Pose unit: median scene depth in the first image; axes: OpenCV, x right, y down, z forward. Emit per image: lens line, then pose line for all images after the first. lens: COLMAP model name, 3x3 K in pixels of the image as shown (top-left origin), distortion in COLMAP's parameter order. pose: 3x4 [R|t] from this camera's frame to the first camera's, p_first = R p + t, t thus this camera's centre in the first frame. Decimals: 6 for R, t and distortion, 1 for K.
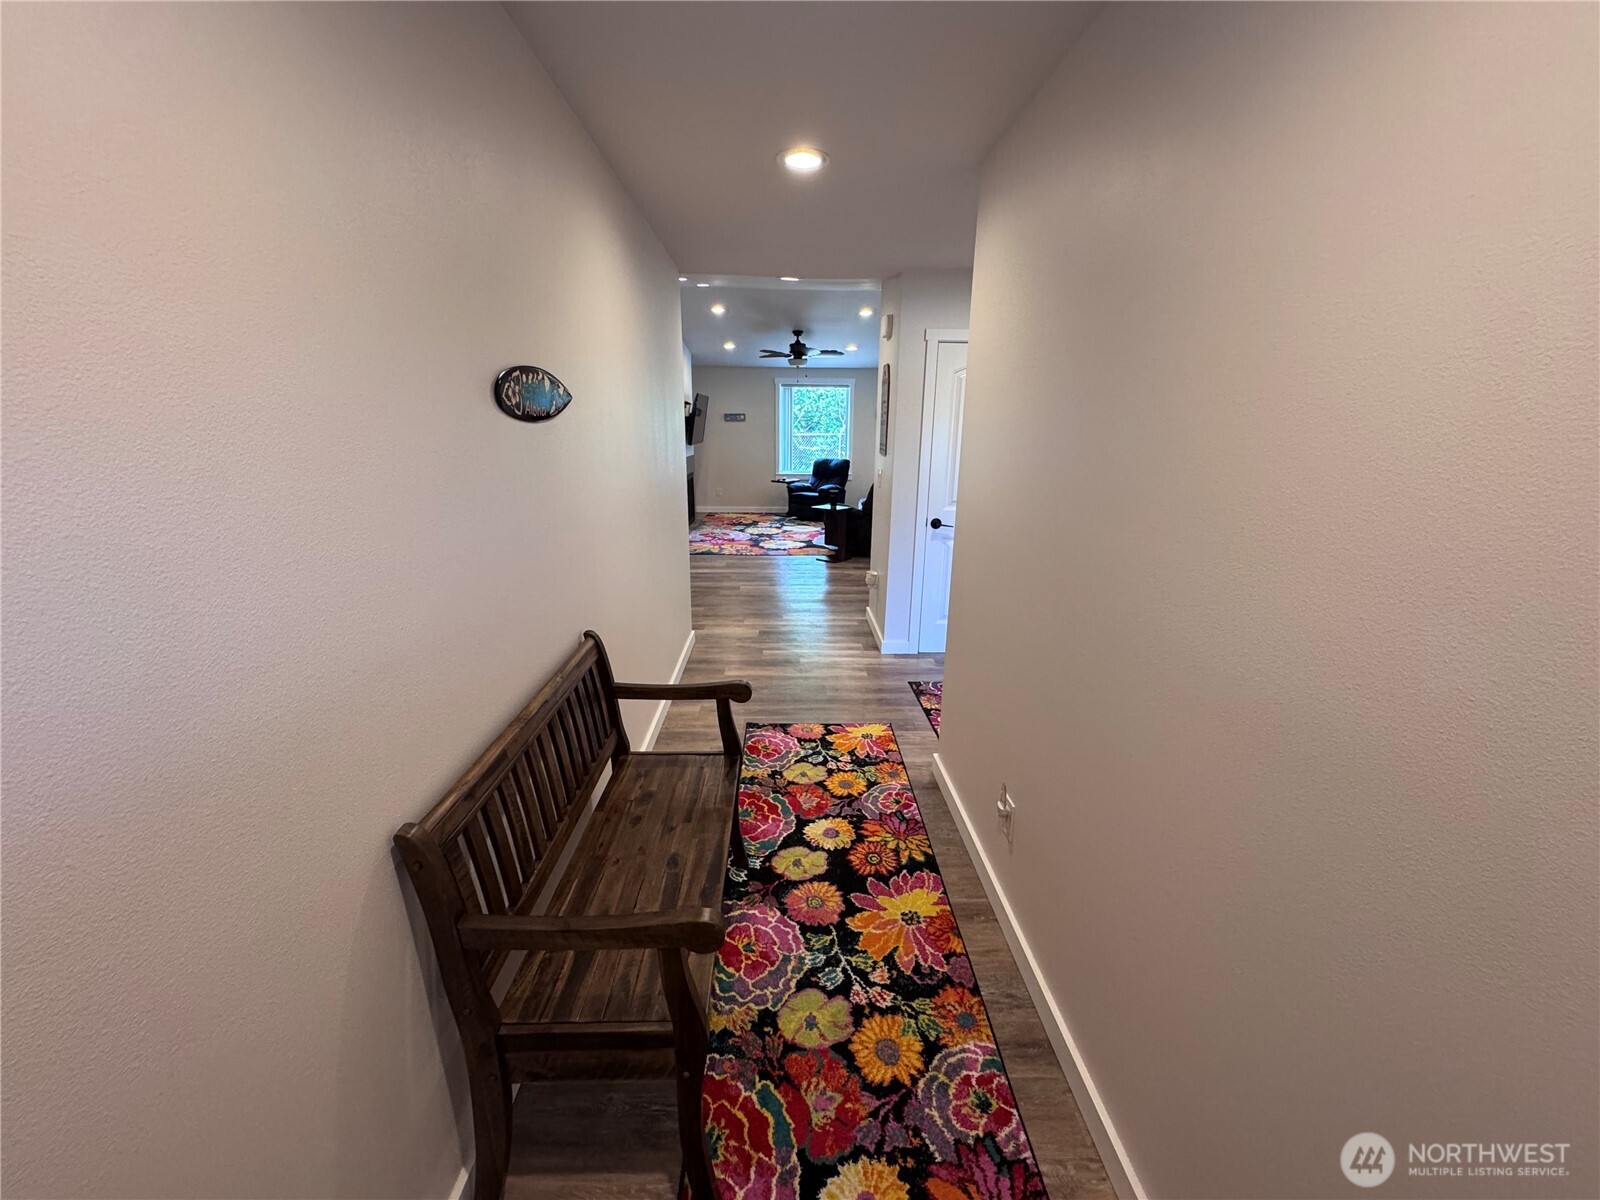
lens RADIAL K [[638.5, 0, 801.5], [0, 638.5, 601.8], [0, 0, 1]] dist [-0.003406, 0.000854]
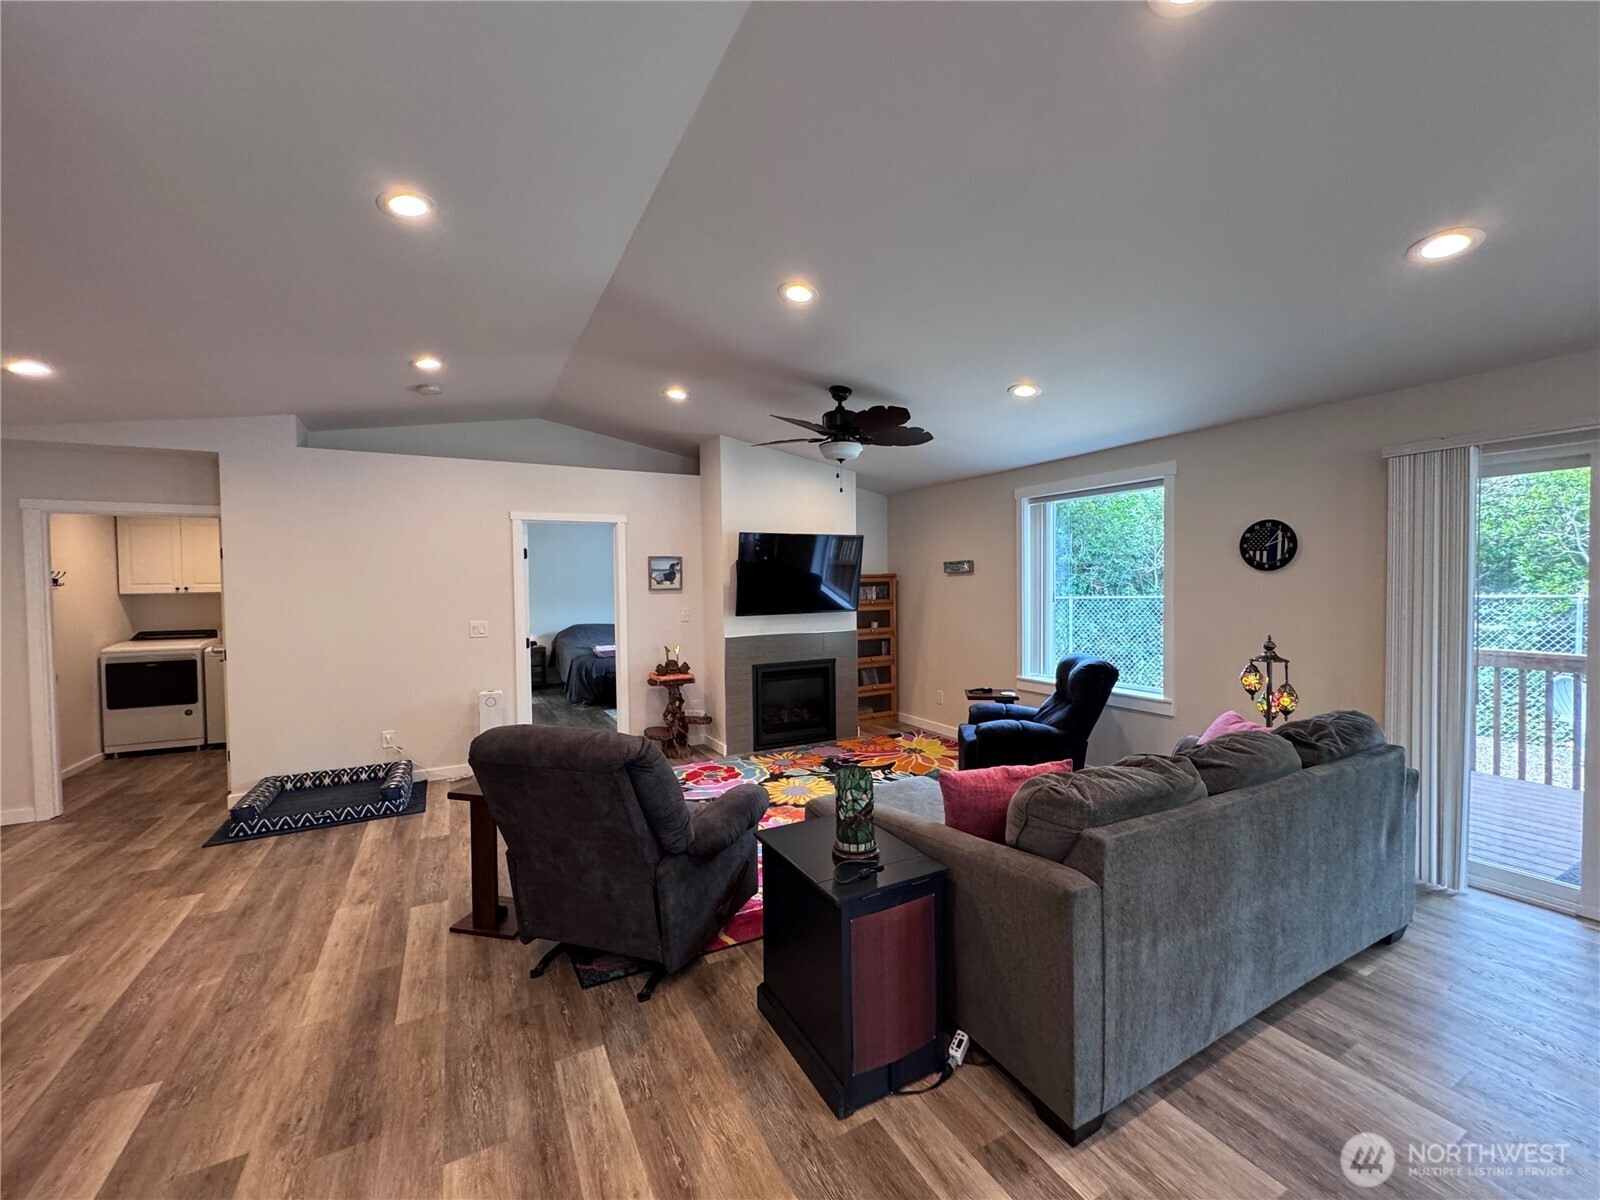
lens RADIAL K [[638.5, 0, 801.0], [0, 638.5, 600.6], [0, 0, 1]] dist [-0.003406, 0.000854]
pose [[0.455813, 0.006113, -0.890055, 0.327714], [-0.224948, 0.968306, -0.108550, -0.171622], [0.861181, 0.249694, 0.442741, 0.648305]]
